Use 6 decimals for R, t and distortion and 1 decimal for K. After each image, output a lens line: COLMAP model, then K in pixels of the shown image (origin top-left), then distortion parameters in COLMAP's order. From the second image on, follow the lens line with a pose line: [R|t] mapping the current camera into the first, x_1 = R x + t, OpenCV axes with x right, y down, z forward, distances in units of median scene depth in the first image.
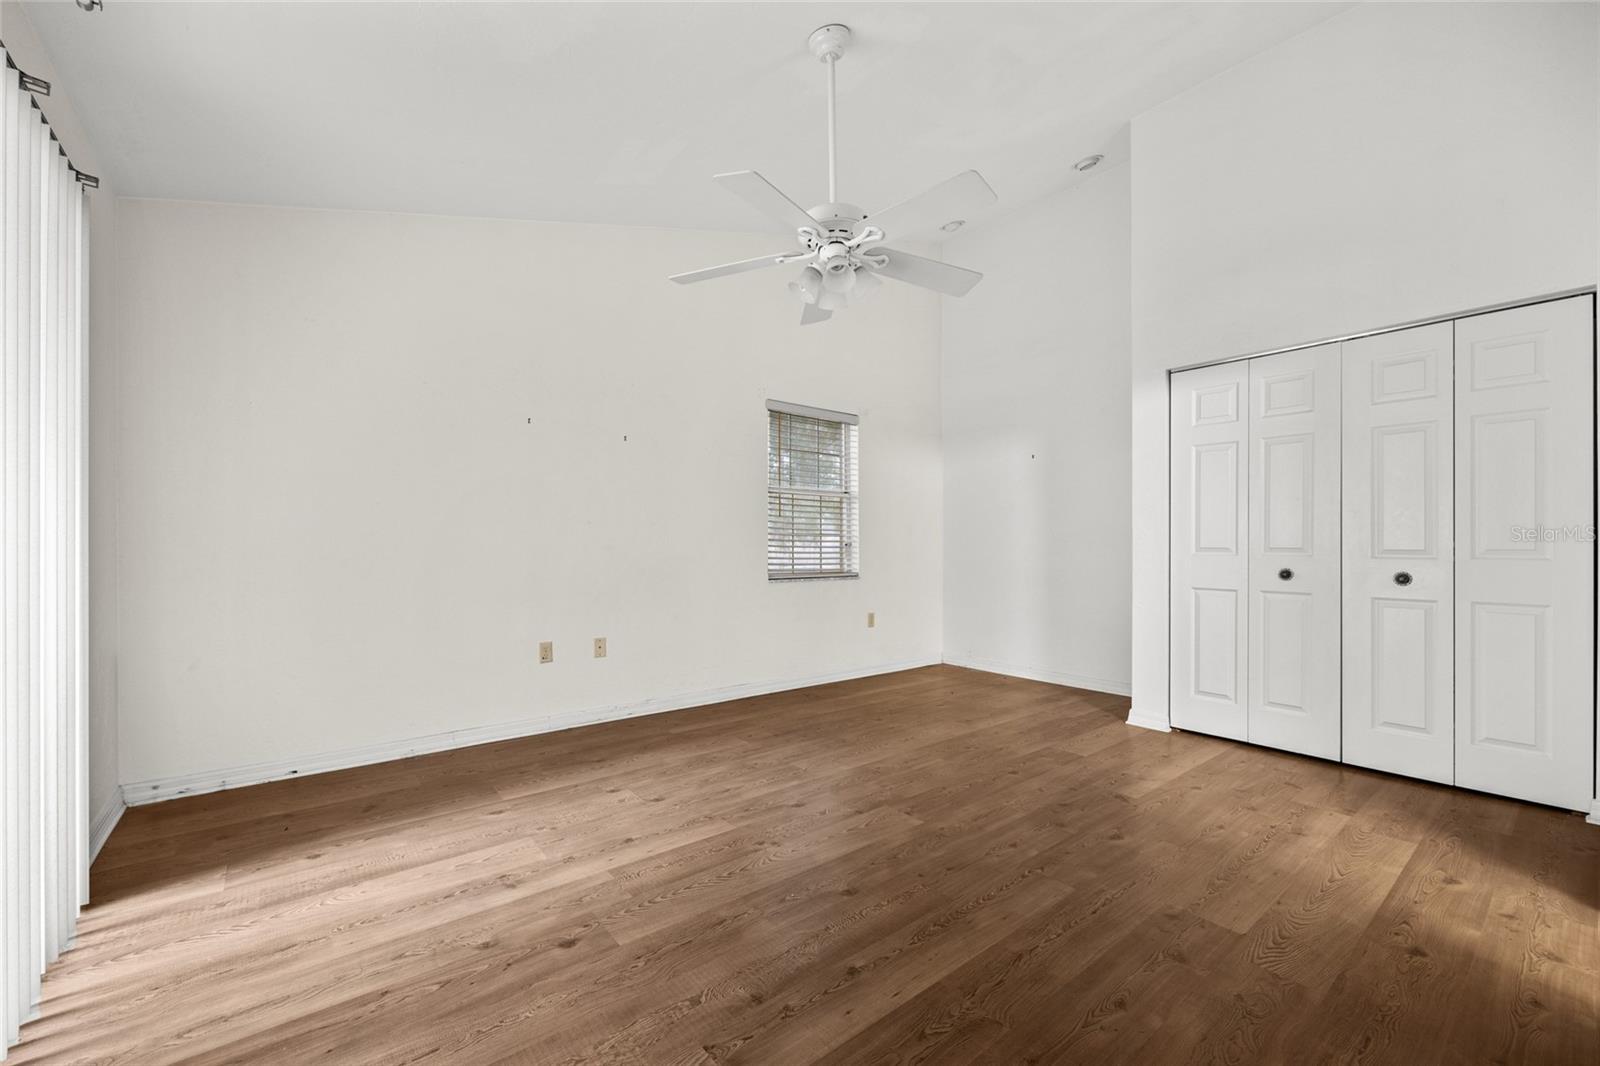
lens RADIAL K [[649.5, 0, 796.6], [0, 649.5, 535.3], [0, 0, 1]] dist [-0.000234, -0.000579]
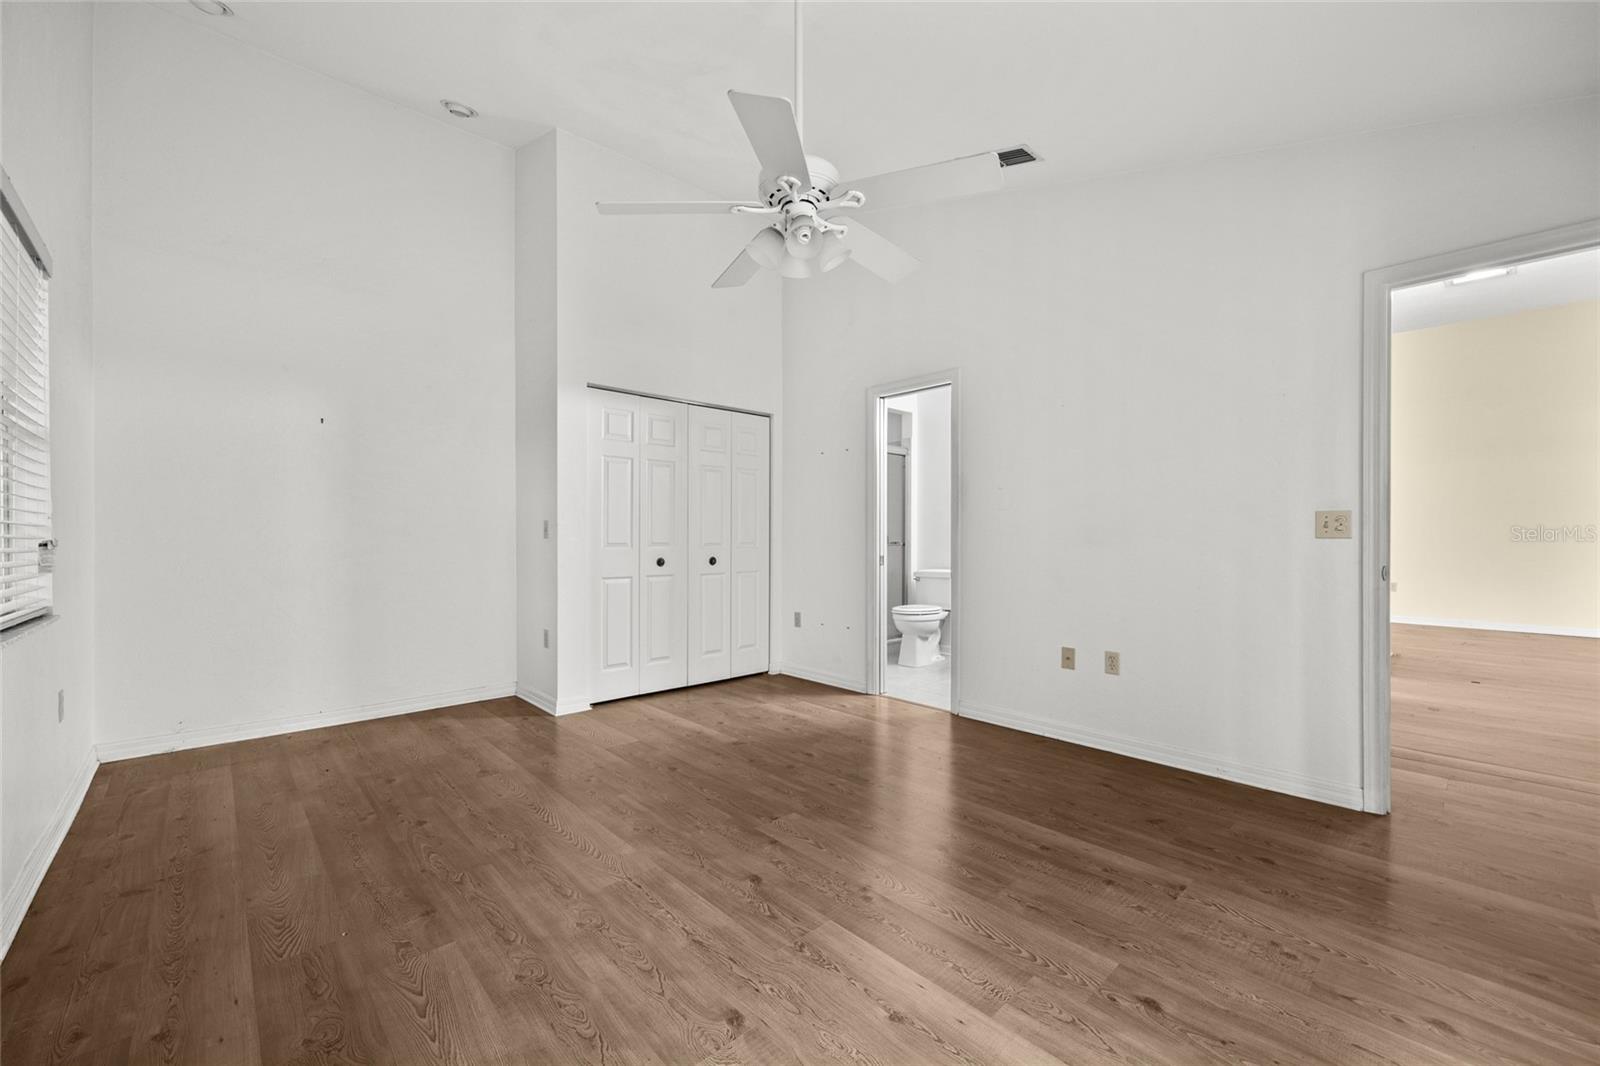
lens RADIAL K [[649.5, 0, 796.6], [0, 649.5, 535.3], [0, 0, 1]] dist [-0.000234, -0.000579]
pose [[-0.089195, 0.004215, 0.996005, -0.799753], [-0.012993, 0.999901, -0.005395, 0.009463], [-0.995929, -0.013422, -0.089131, 1.058995]]
